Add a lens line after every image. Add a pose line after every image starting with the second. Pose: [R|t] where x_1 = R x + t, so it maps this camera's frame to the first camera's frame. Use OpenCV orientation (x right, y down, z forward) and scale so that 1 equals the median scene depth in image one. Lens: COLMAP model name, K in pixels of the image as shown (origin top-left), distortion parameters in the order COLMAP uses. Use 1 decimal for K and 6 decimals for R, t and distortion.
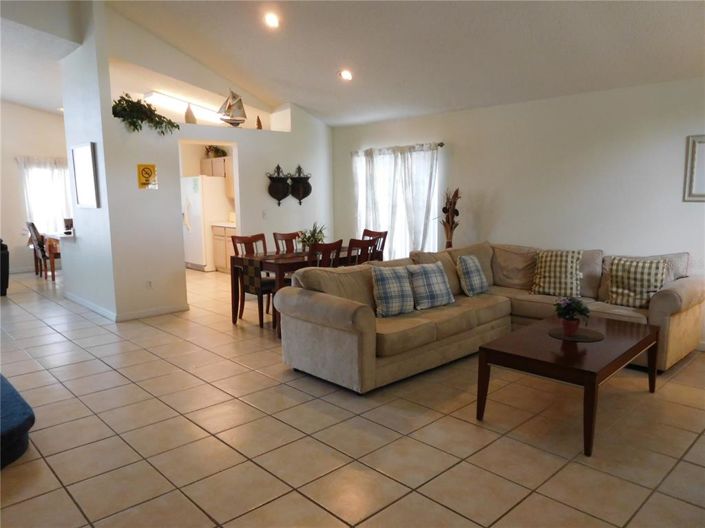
lens RADIAL K [[524.2, 0, 352.5], [0, 524.2, 264.0], [0, 0, 1]] dist [-0.019468, -0.006029]
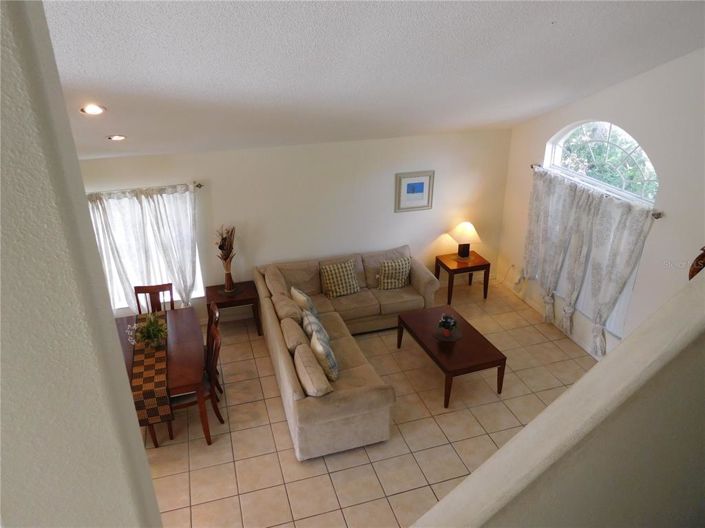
lens RADIAL K [[524.2, 0, 352.5], [0, 524.2, 264.0], [0, 0, 1]] dist [-0.019468, -0.006029]
pose [[0.440540, -0.366518, 0.819505, -0.595826], [0.126468, 0.929095, 0.347547, -0.409234], [-0.888780, -0.049467, 0.455656, 0.277254]]
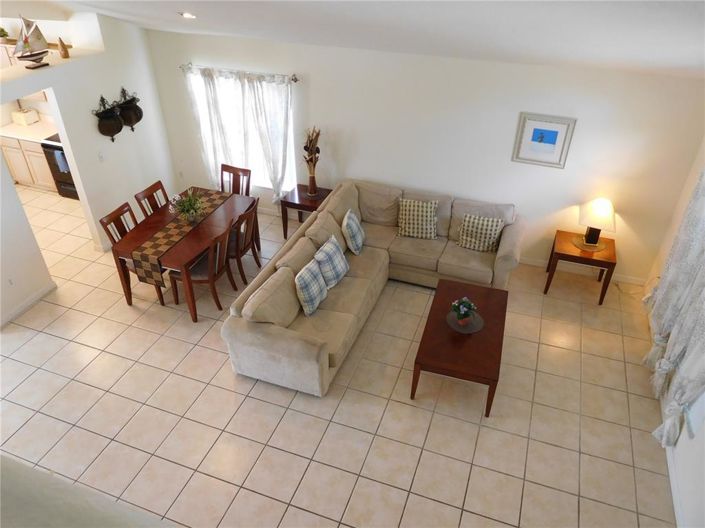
lens RADIAL K [[524.2, 0, 352.5], [0, 524.2, 264.0], [0, 0, 1]] dist [-0.019468, -0.006029]
pose [[0.894022, -0.242179, 0.376927, -0.190840], [0.046492, 0.886919, 0.459580, -0.374229], [-0.445604, -0.393351, 0.804184, 0.032473]]
